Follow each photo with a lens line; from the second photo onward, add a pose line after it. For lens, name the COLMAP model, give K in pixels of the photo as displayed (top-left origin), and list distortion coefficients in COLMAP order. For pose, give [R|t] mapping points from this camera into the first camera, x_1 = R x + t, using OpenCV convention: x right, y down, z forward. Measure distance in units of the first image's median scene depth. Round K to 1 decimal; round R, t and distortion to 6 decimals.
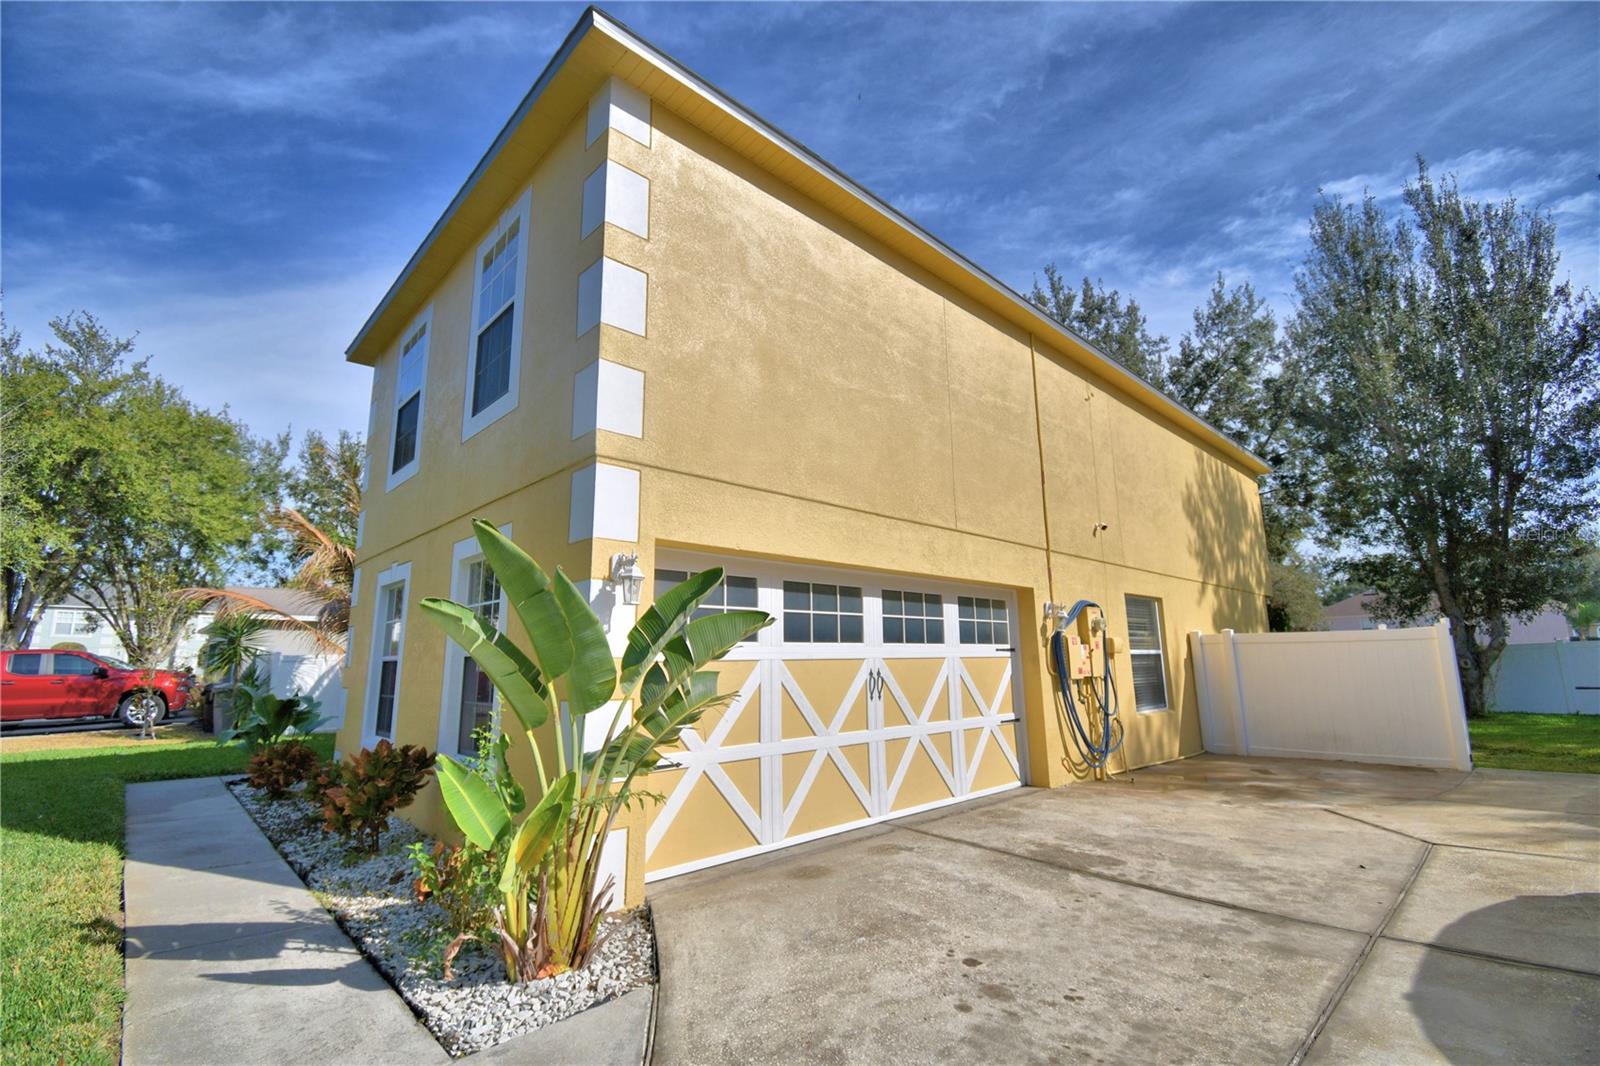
lens RADIAL K [[705.7, 0, 786.2], [0, 705.7, 530.0], [0, 0, 1]] dist [0.018663, -0.025360]
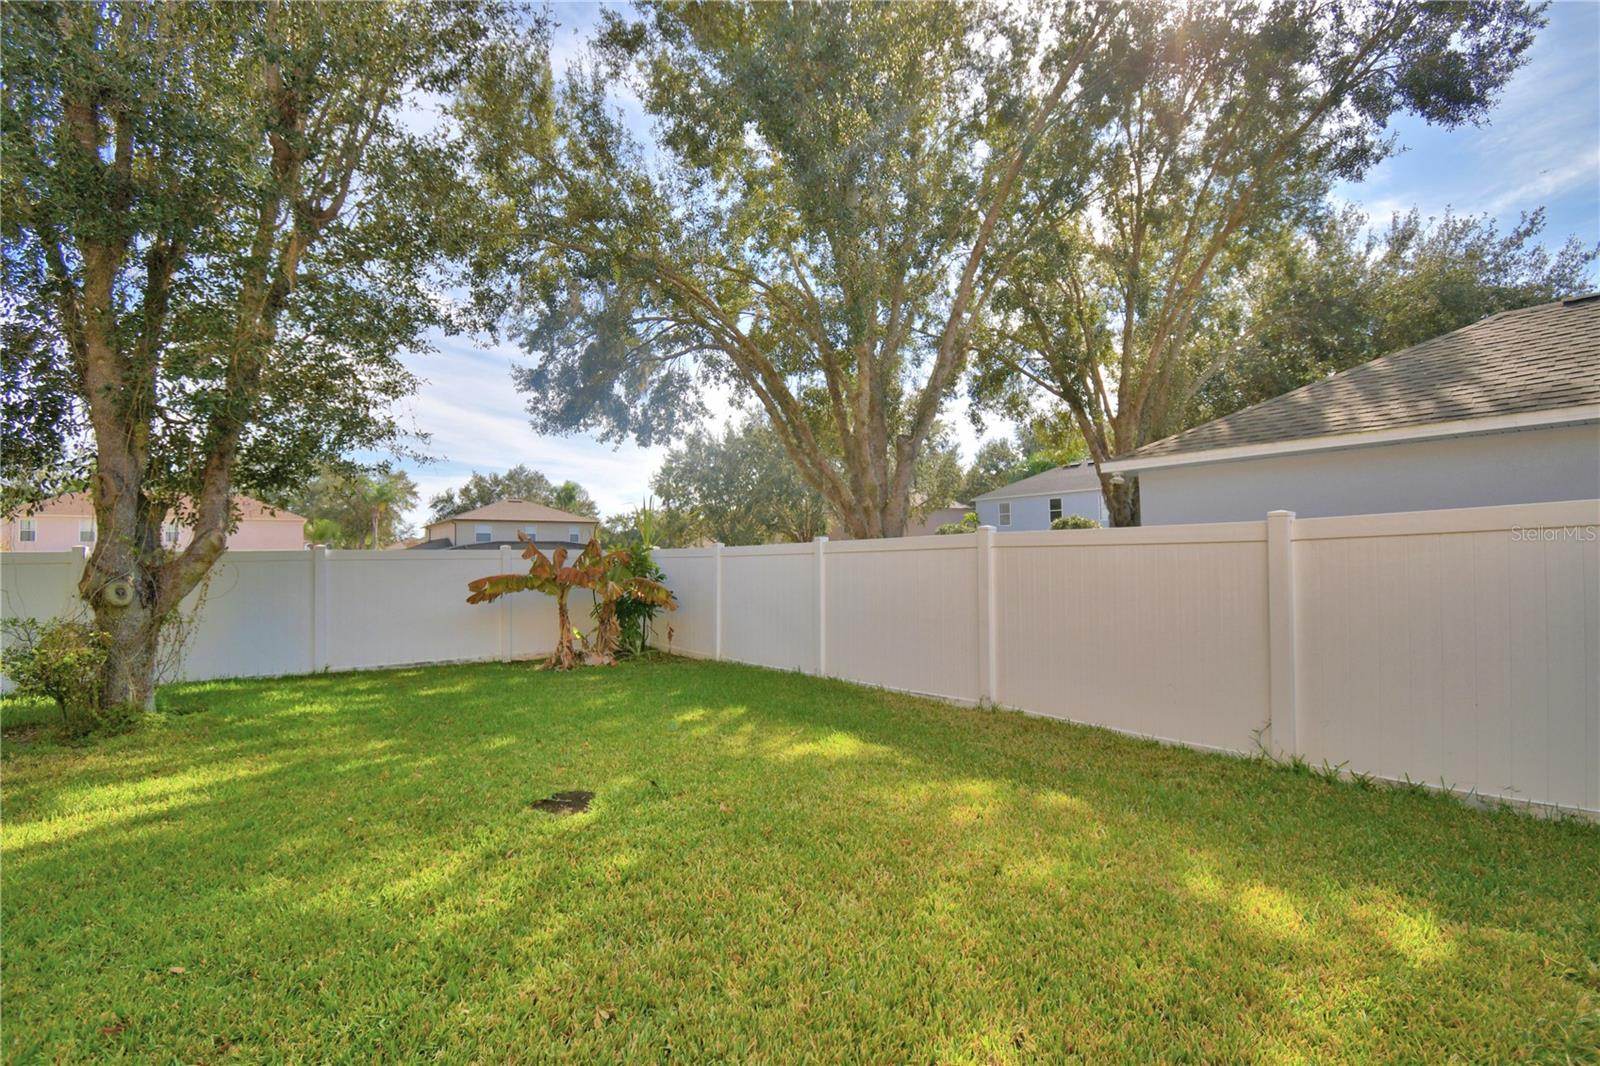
lens RADIAL K [[705.7, 0, 786.2], [0, 705.7, 530.0], [0, 0, 1]] dist [0.018663, -0.025360]
pose [[0.122379, 0.056644, 0.990866, 1.047484], [-0.176265, 0.983739, -0.034467, 0.173608], [-0.976706, -0.170437, 0.130373, 0.993009]]
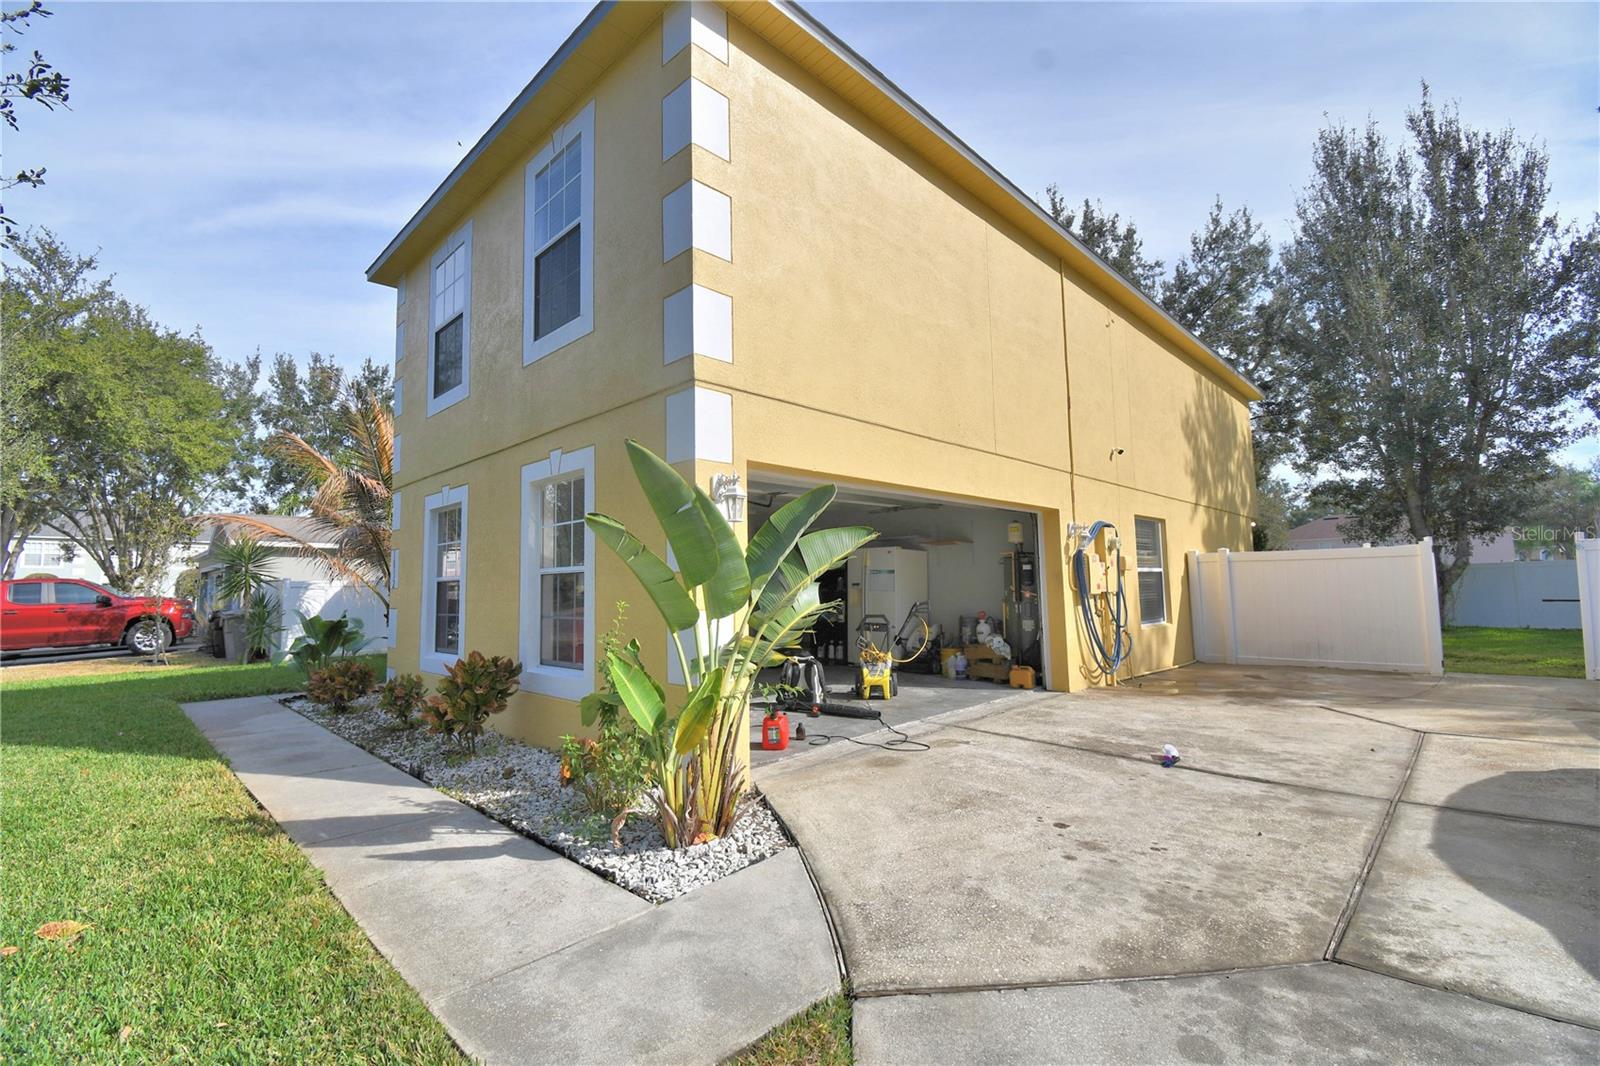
lens RADIAL K [[705.7, 0, 786.2], [0, 705.7, 530.0], [0, 0, 1]] dist [0.018663, -0.025360]
pose [[0.999263, -0.004677, 0.038103, -0.086068], [0.000760, 0.994767, 0.102167, 0.004351], [-0.038382, -0.102063, 0.994037, -0.031553]]
